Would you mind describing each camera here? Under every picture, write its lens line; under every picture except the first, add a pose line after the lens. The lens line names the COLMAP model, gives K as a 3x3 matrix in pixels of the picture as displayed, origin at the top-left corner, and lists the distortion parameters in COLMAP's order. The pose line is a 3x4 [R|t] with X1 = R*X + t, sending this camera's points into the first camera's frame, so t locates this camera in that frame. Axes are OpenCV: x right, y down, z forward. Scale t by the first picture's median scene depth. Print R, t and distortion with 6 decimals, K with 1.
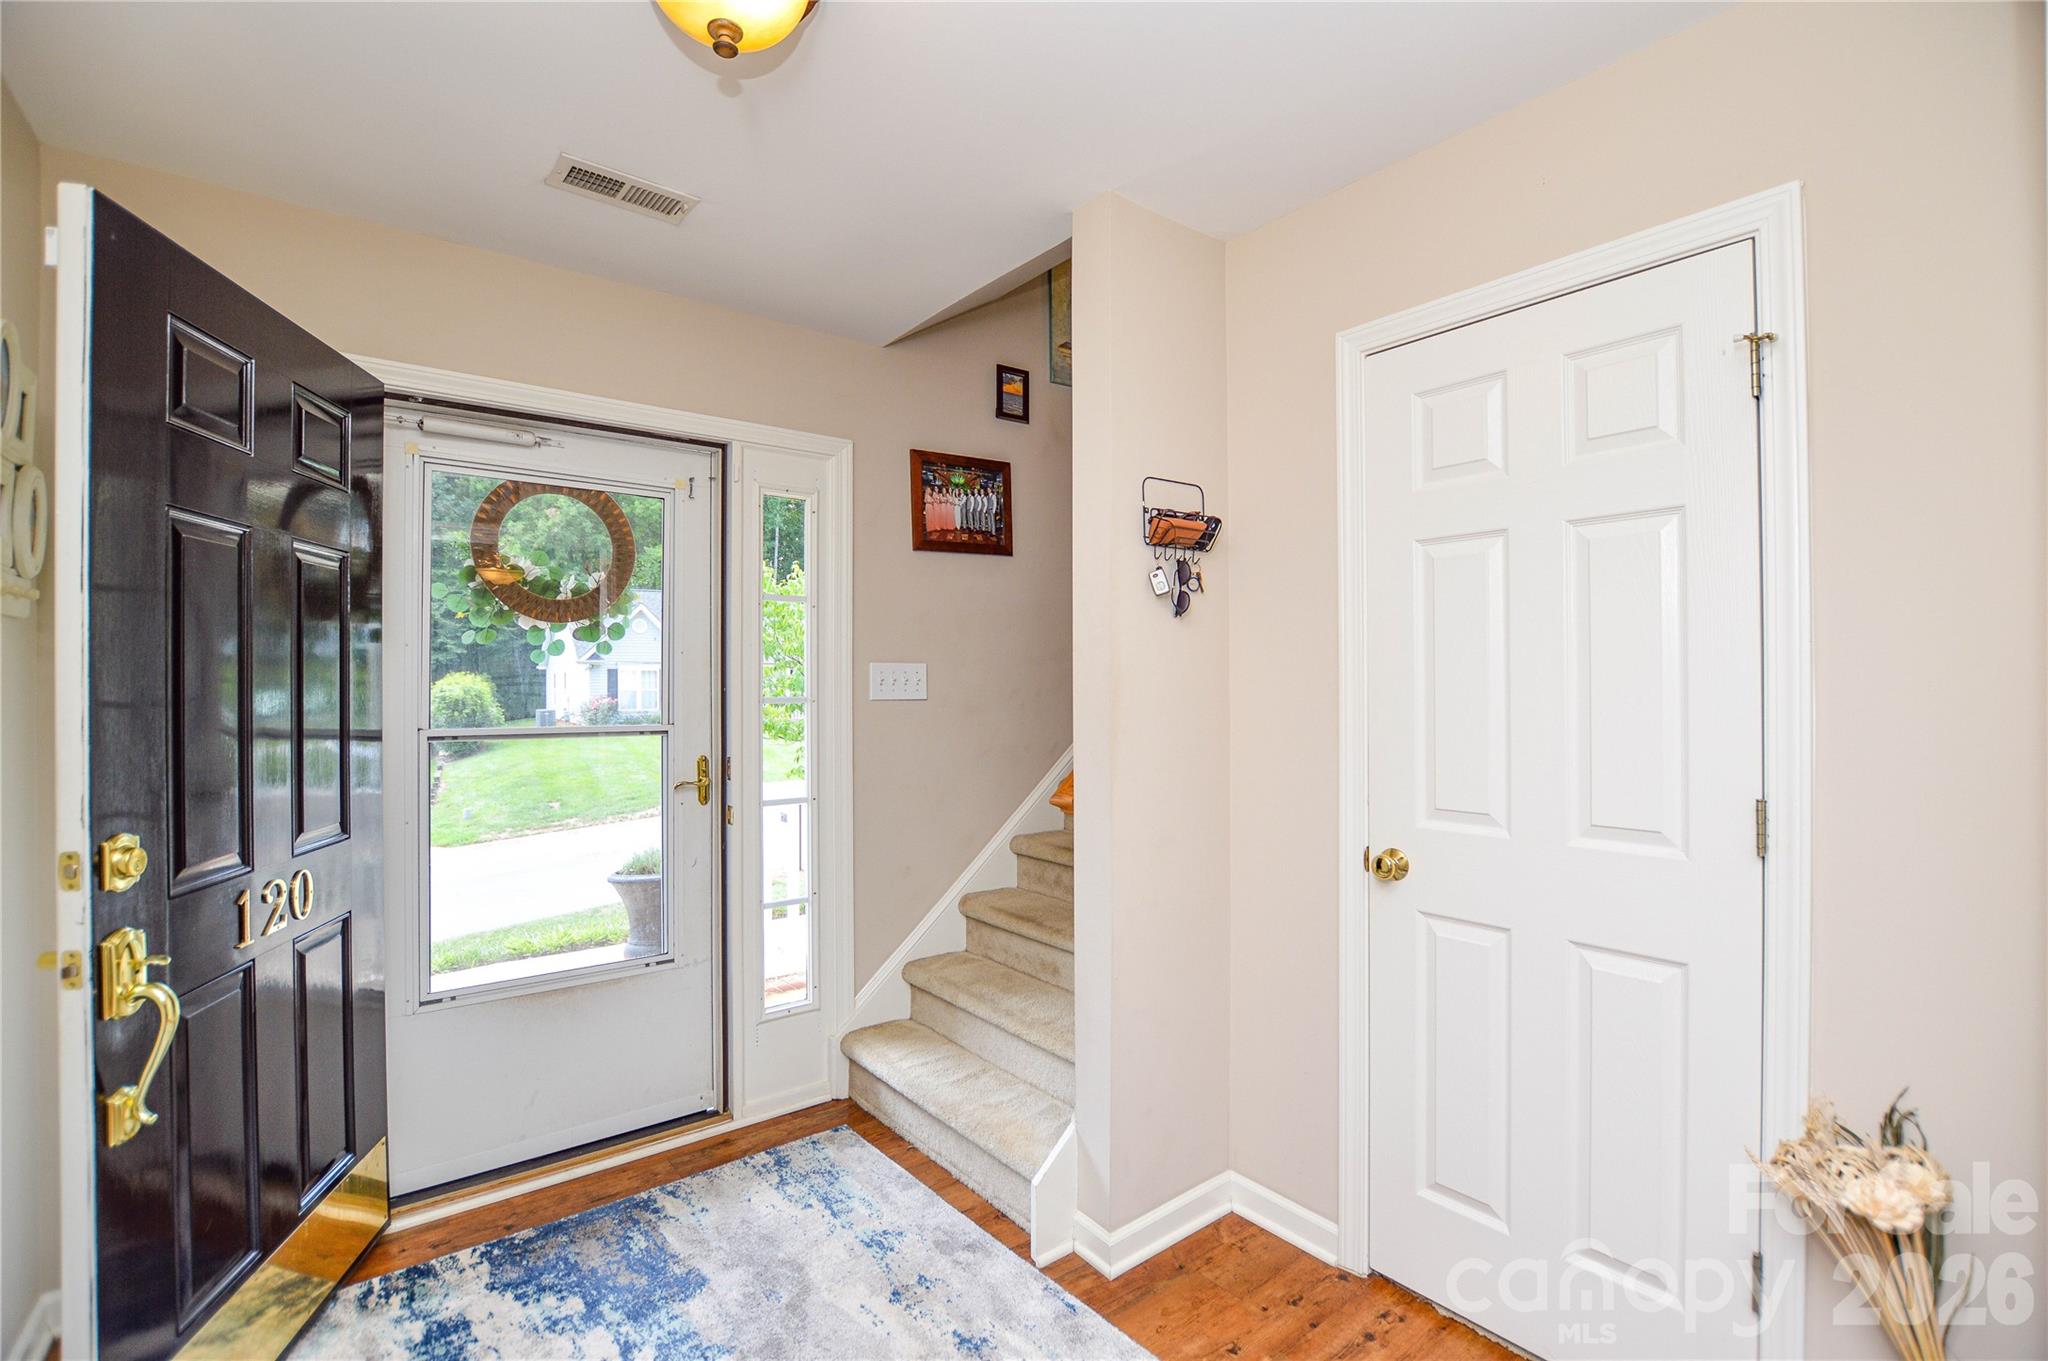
lens RADIAL K [[925.1, 0, 1063.6], [0, 925.1, 681.7], [0, 0, 1]] dist [-0.024459, 0.000832]
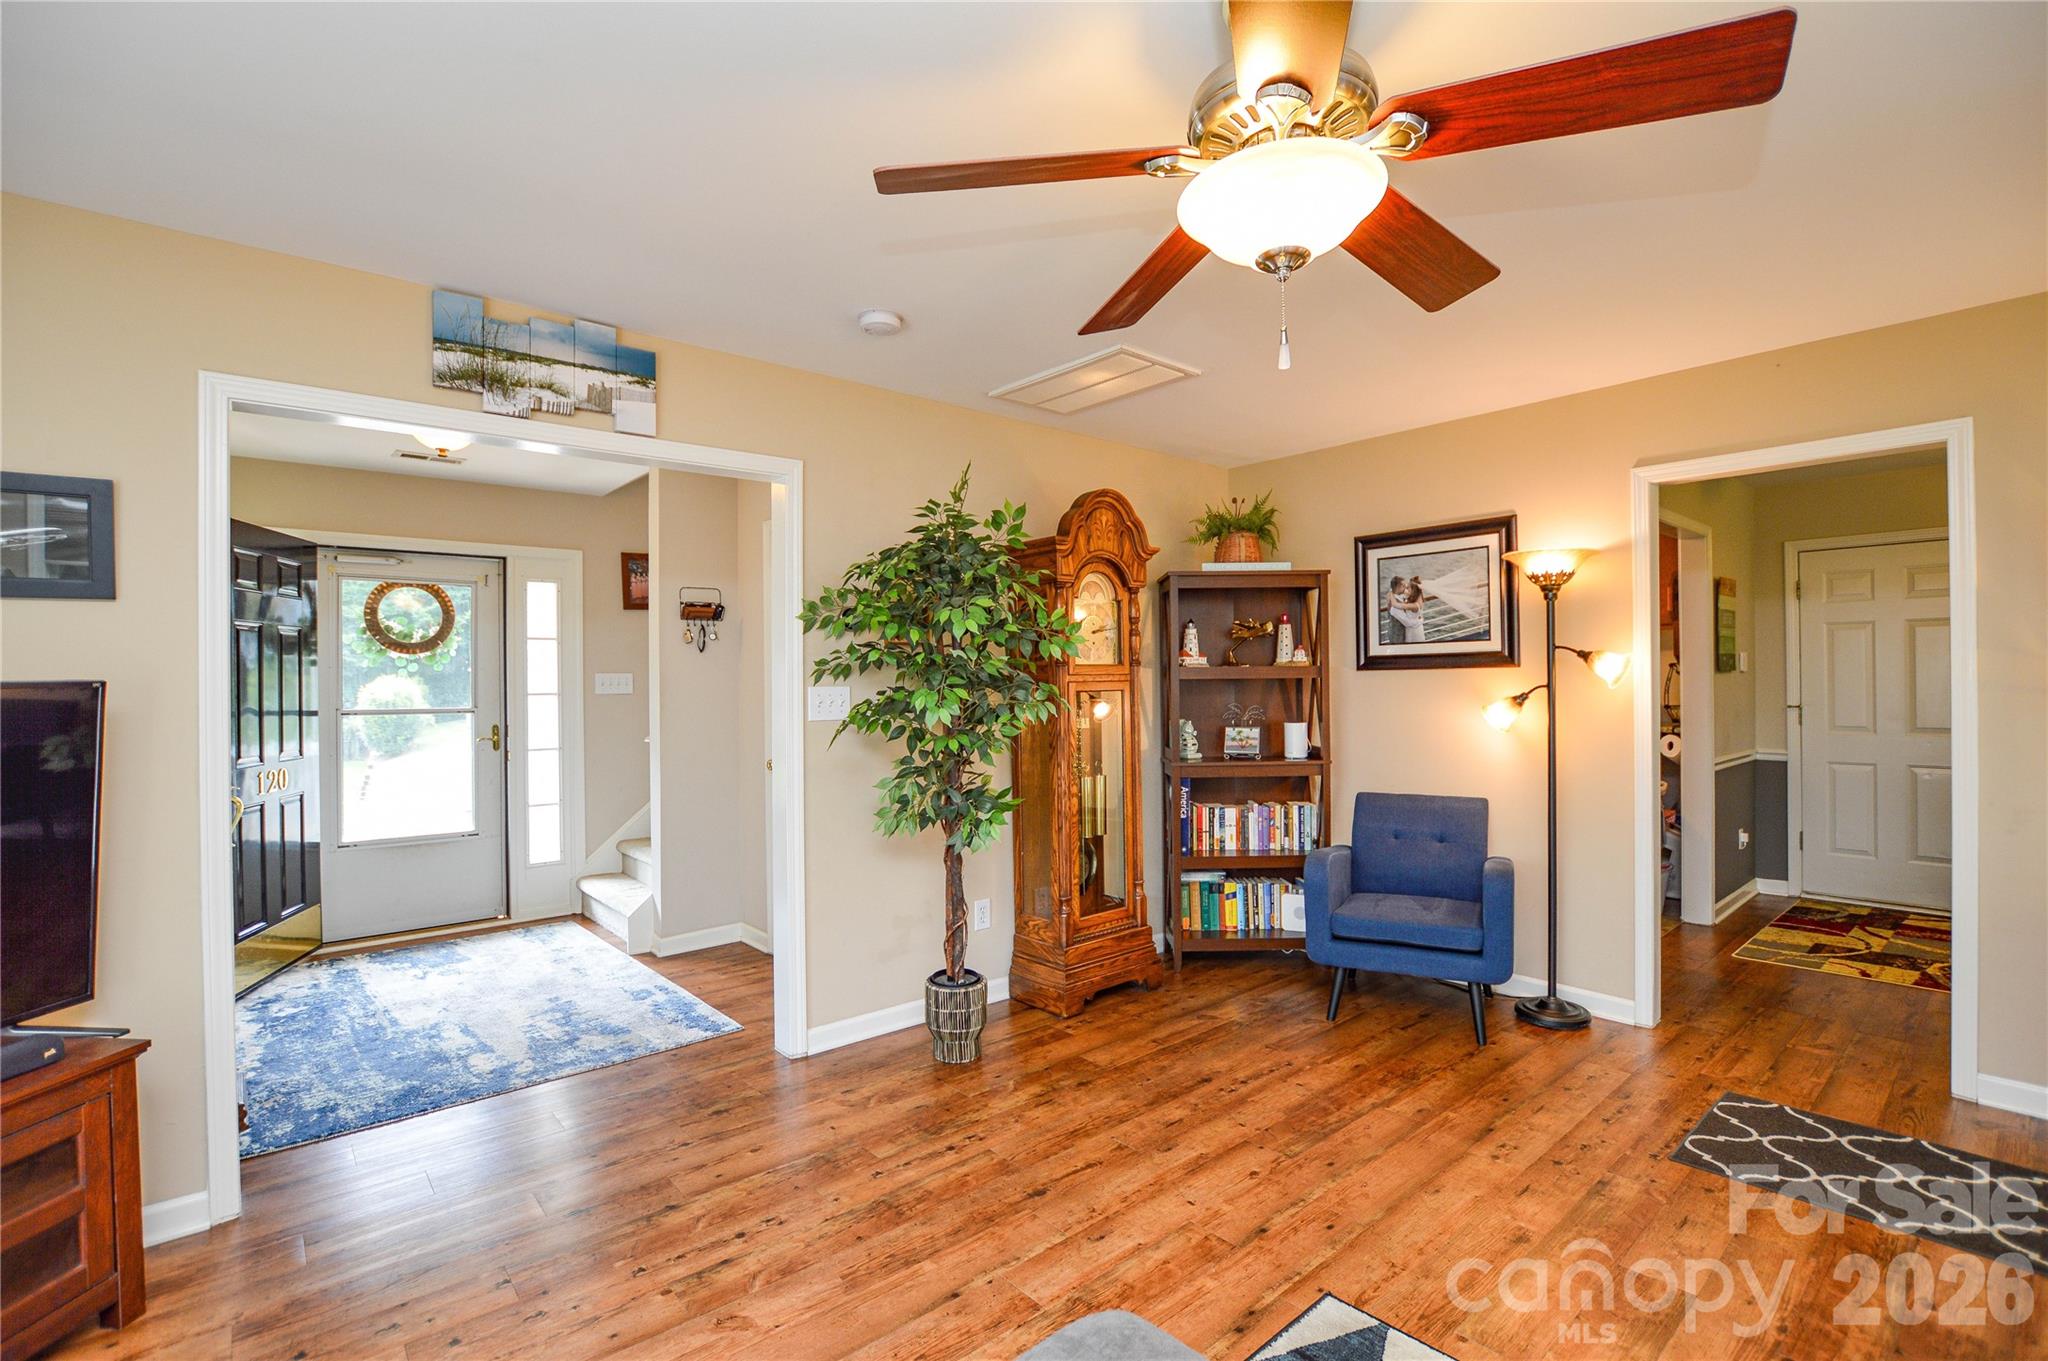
lens RADIAL K [[928.8, 0, 1022.4], [0, 928.8, 675.8], [0, 0, 1]] dist [0.000216, 0.000052]
pose [[0.999899, -0.010445, 0.009615, 0.729901], [0.010459, 0.999944, -0.001424, -0.004601], [-0.009599, 0.001525, 0.999953, -0.985599]]
